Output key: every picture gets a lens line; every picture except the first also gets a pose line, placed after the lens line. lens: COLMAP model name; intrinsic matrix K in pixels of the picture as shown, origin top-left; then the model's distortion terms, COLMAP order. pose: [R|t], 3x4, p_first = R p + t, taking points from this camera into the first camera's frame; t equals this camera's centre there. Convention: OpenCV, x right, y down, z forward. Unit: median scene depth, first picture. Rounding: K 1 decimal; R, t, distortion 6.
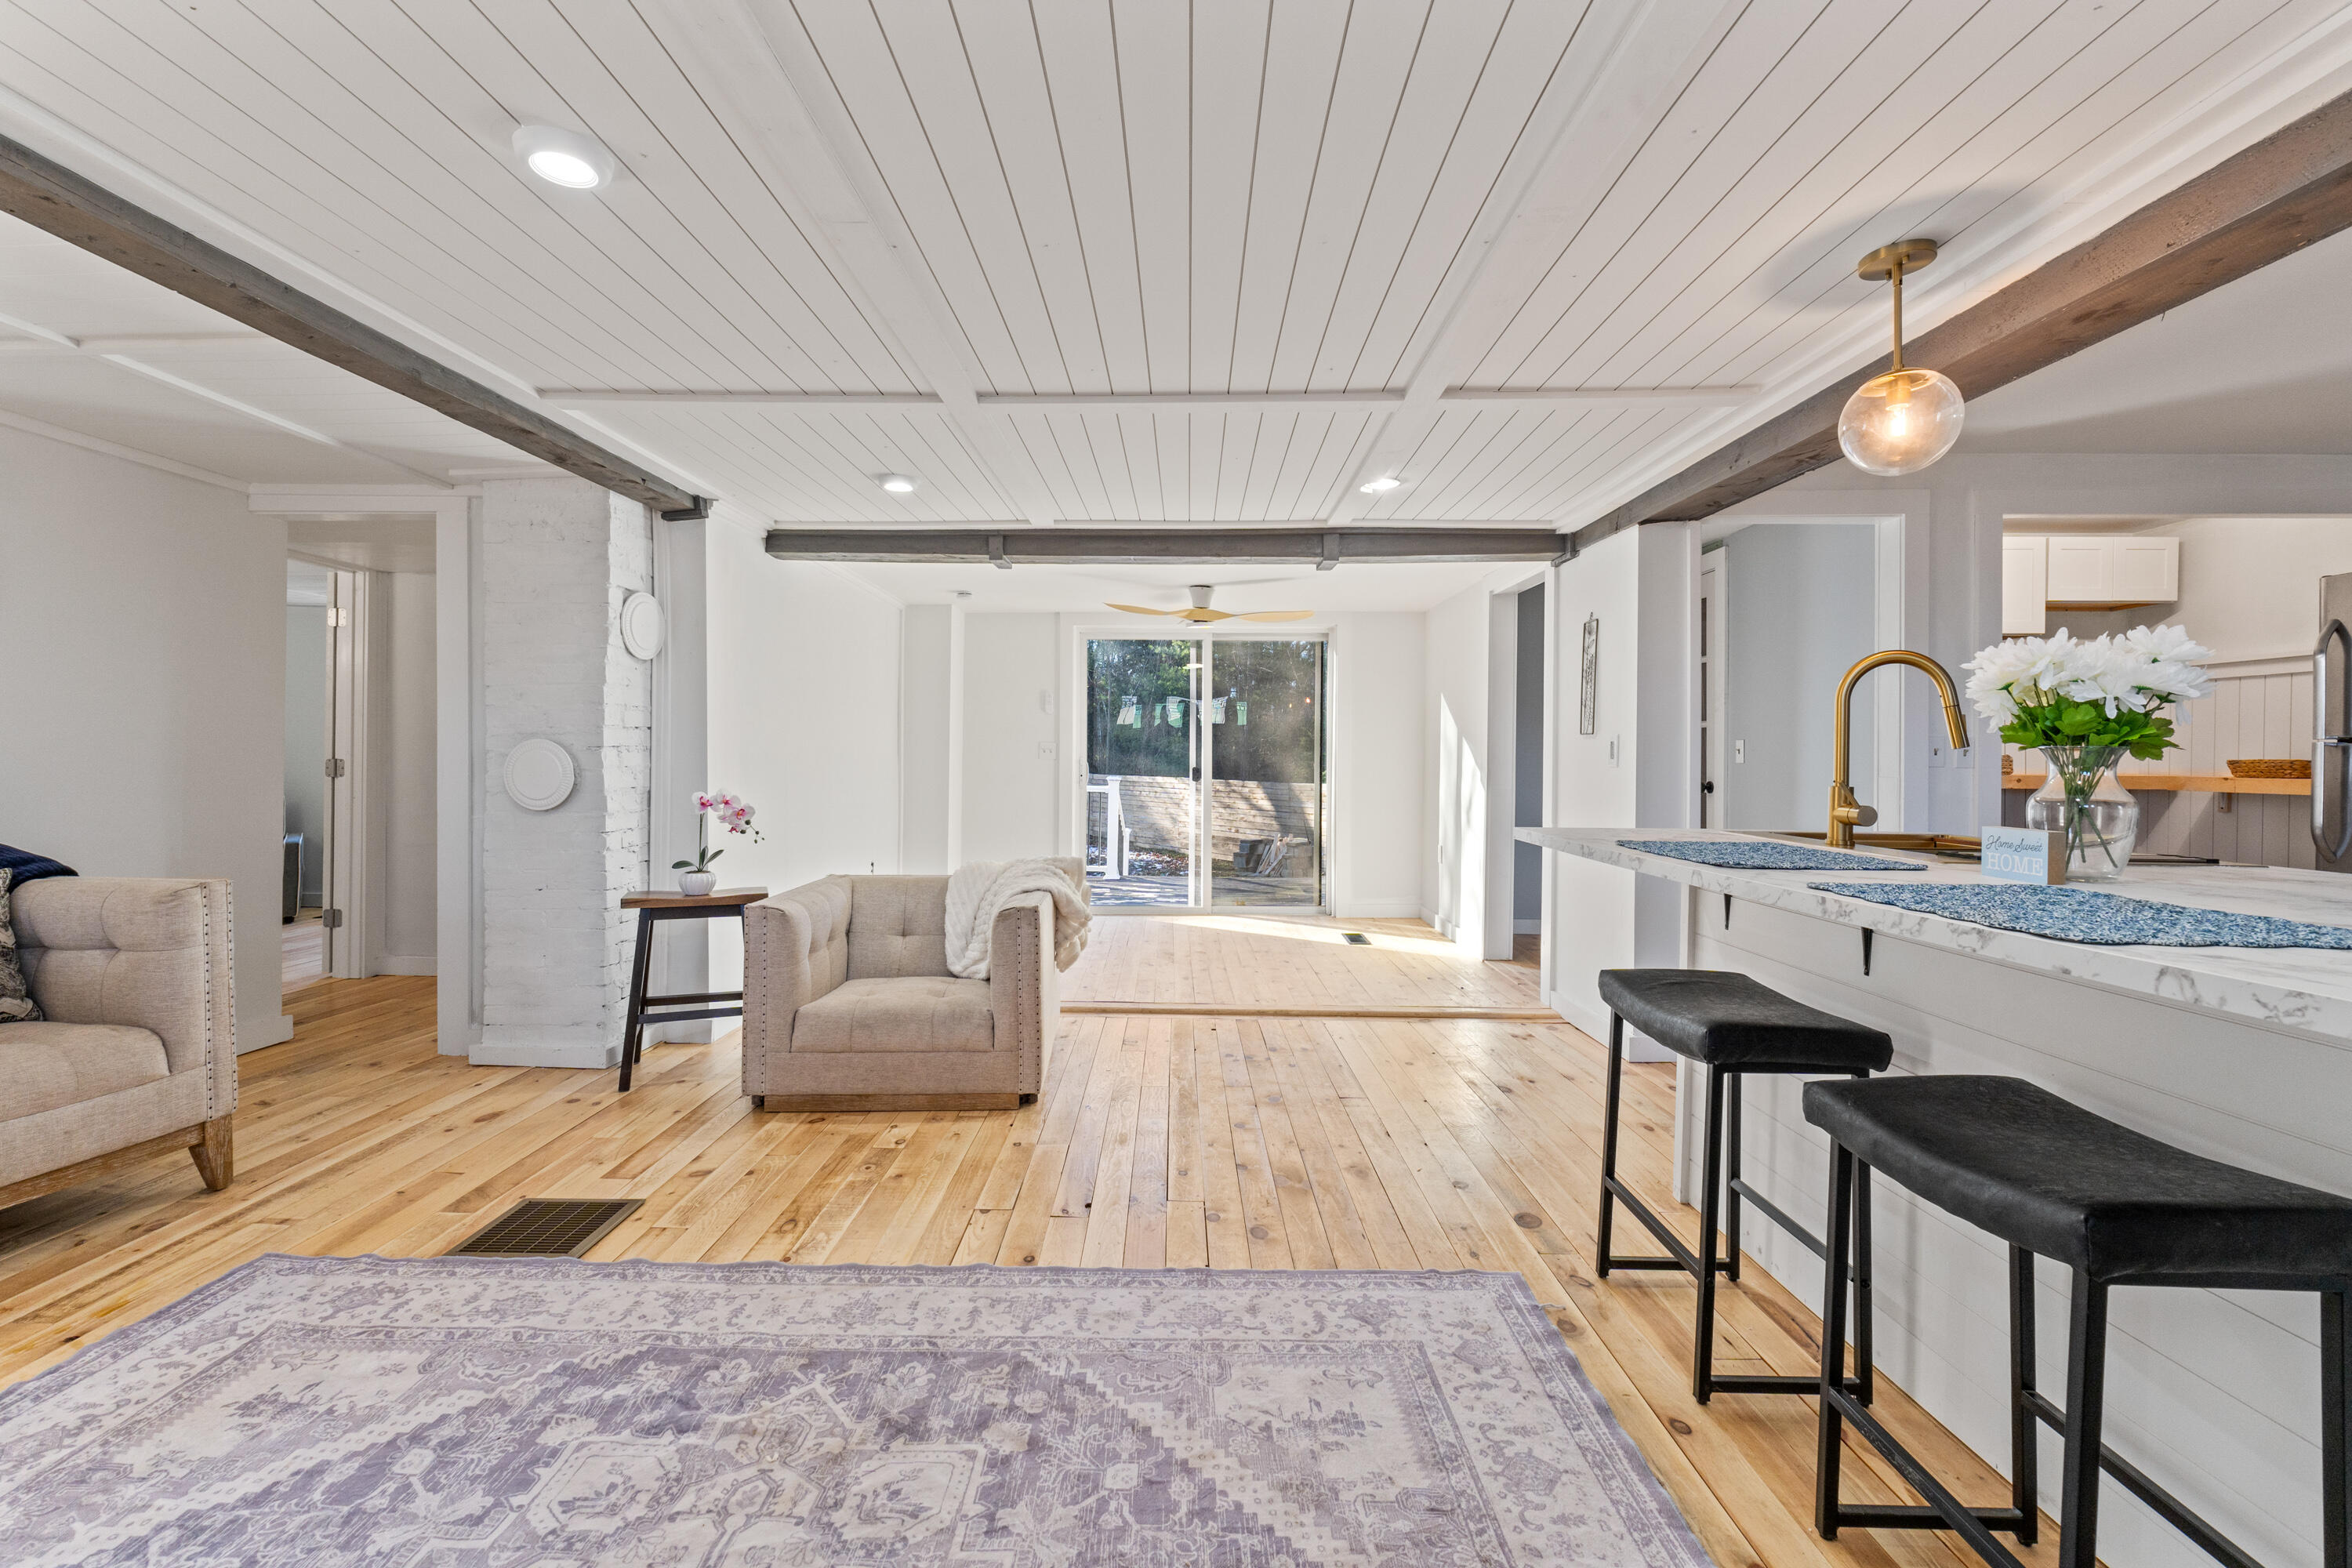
lens RADIAL K [[992.0, 0, 1168.4], [0, 992.0, 764.5], [0, 0, 1]] dist [-0.007687, -0.000592]
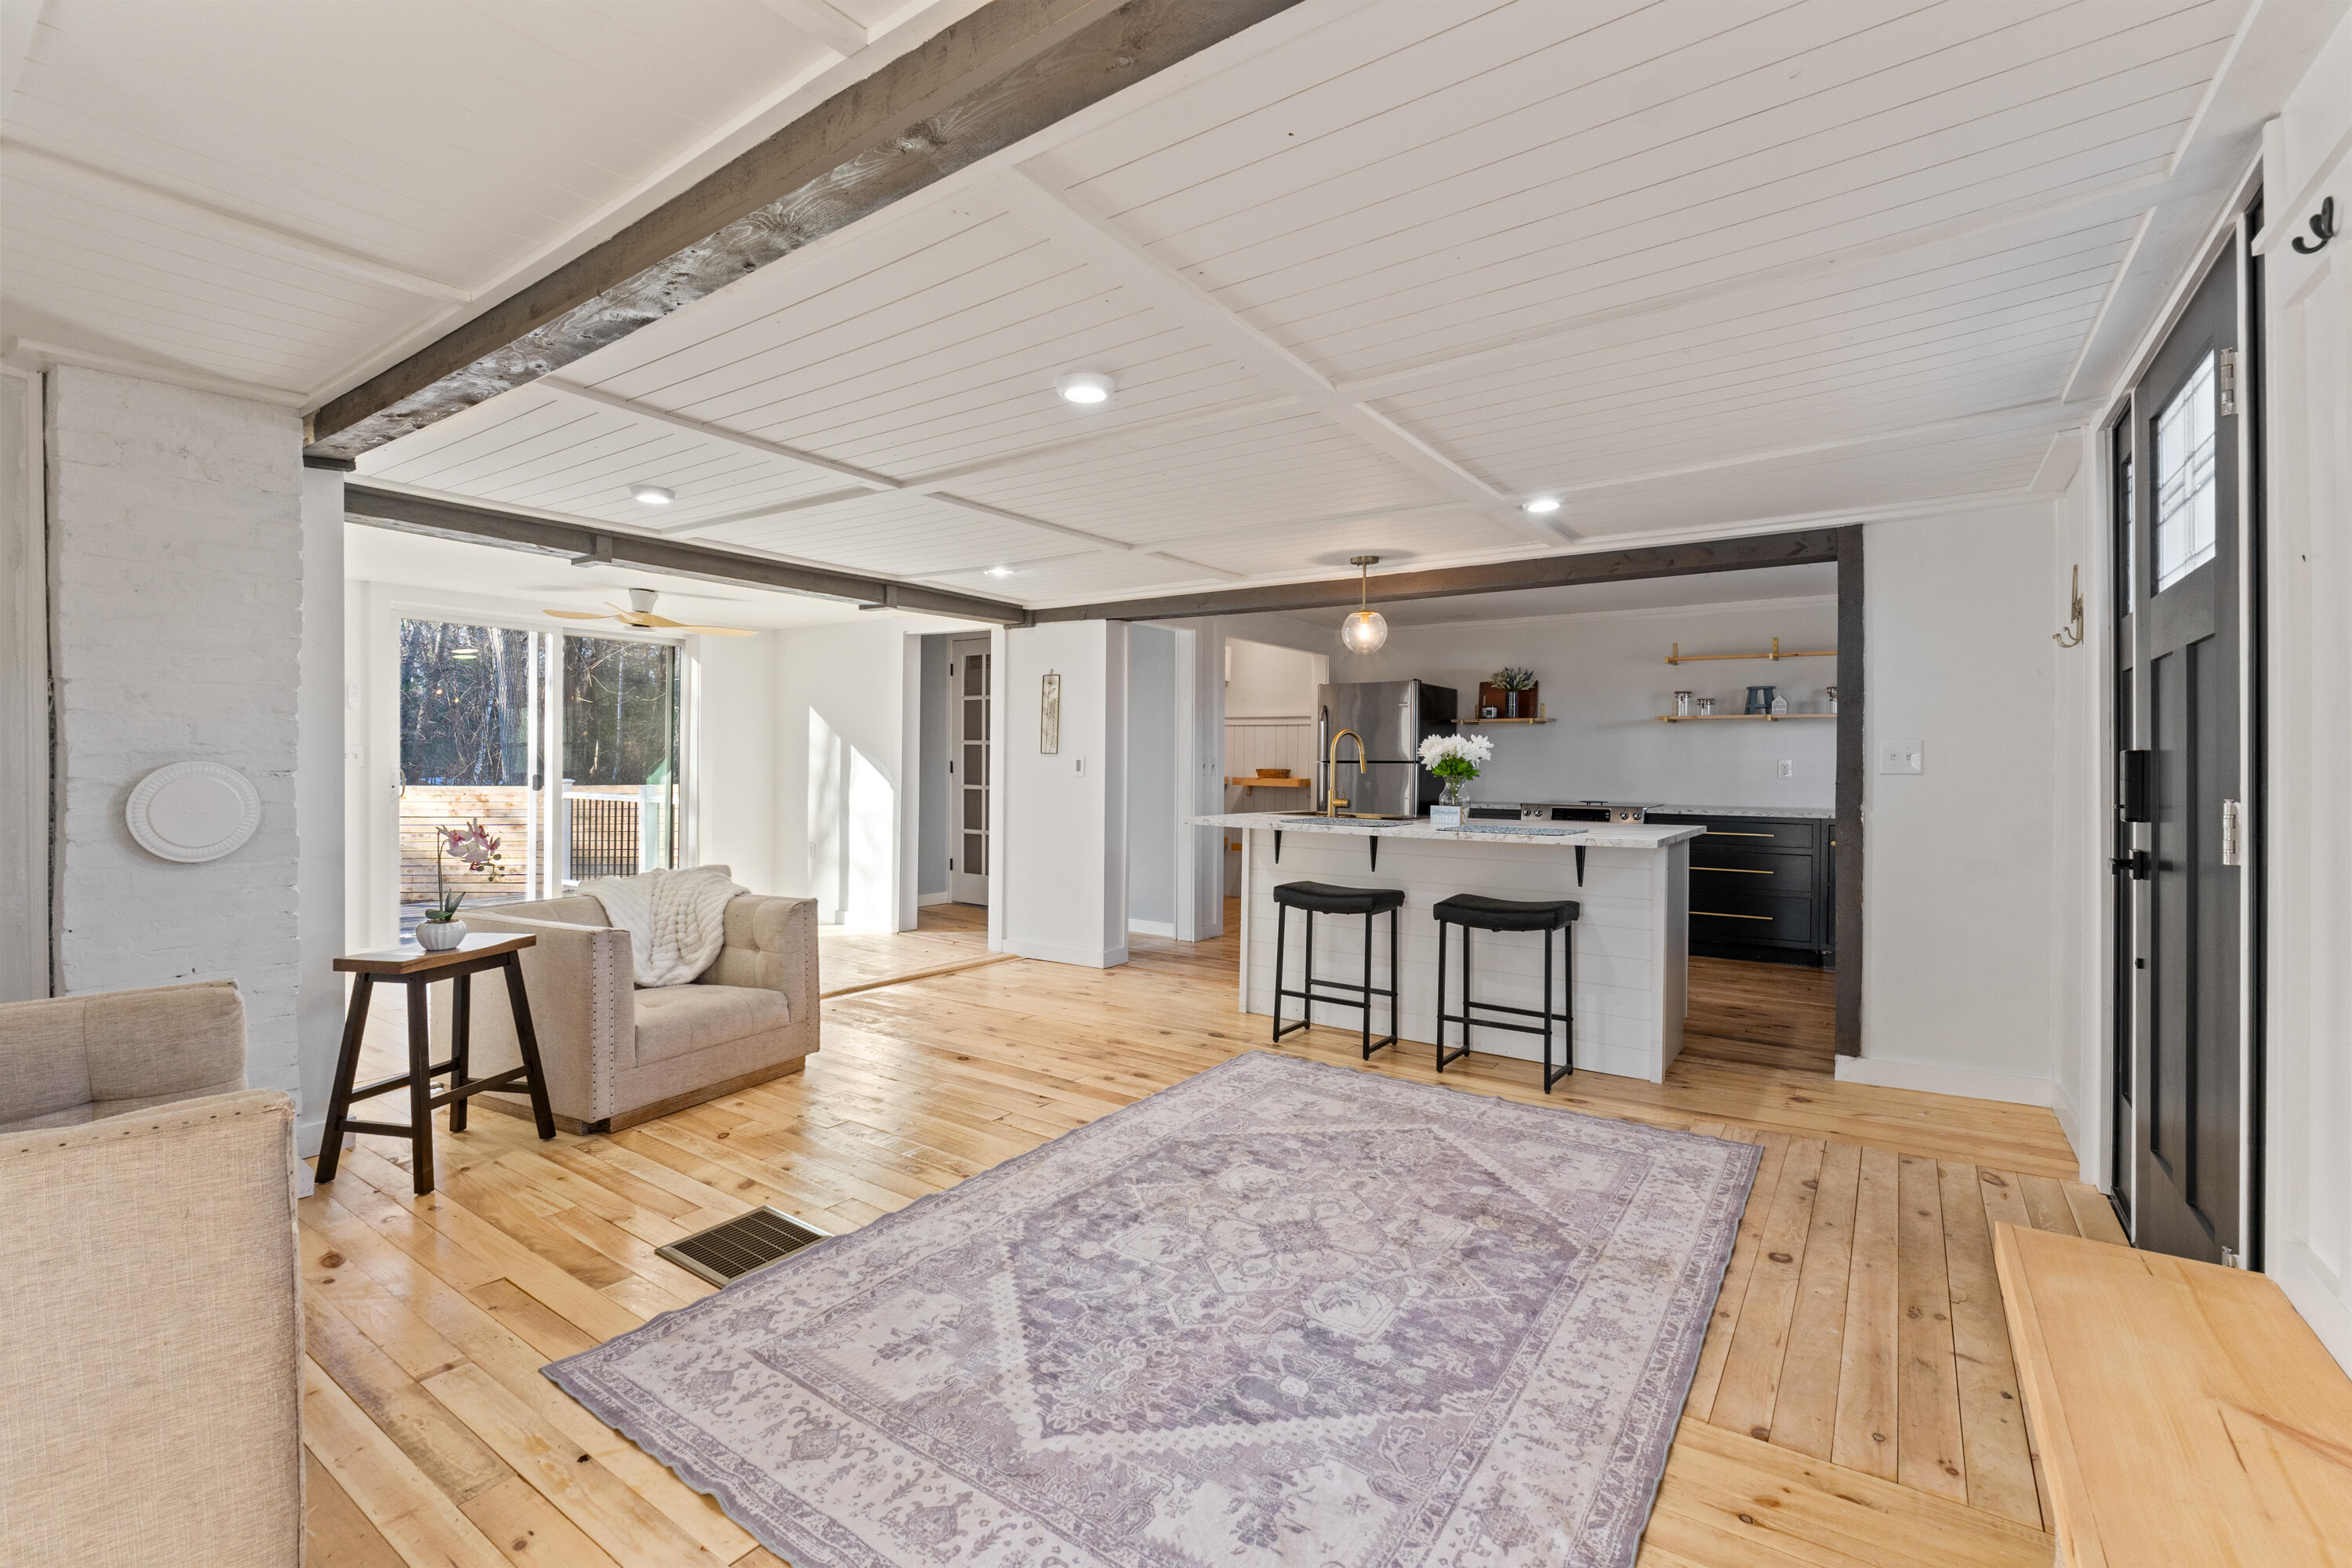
lens RADIAL K [[1018.8, 0, 1182.4], [0, 1018.8, 773.0], [0, 0, 1]] dist [-0.001883, -0.000413]
pose [[0.555254, -0.009710, 0.831624, -1.471080], [-0.004386, 0.999884, 0.014603, -0.052678], [-0.831669, -0.011756, 0.555147, 0.032471]]
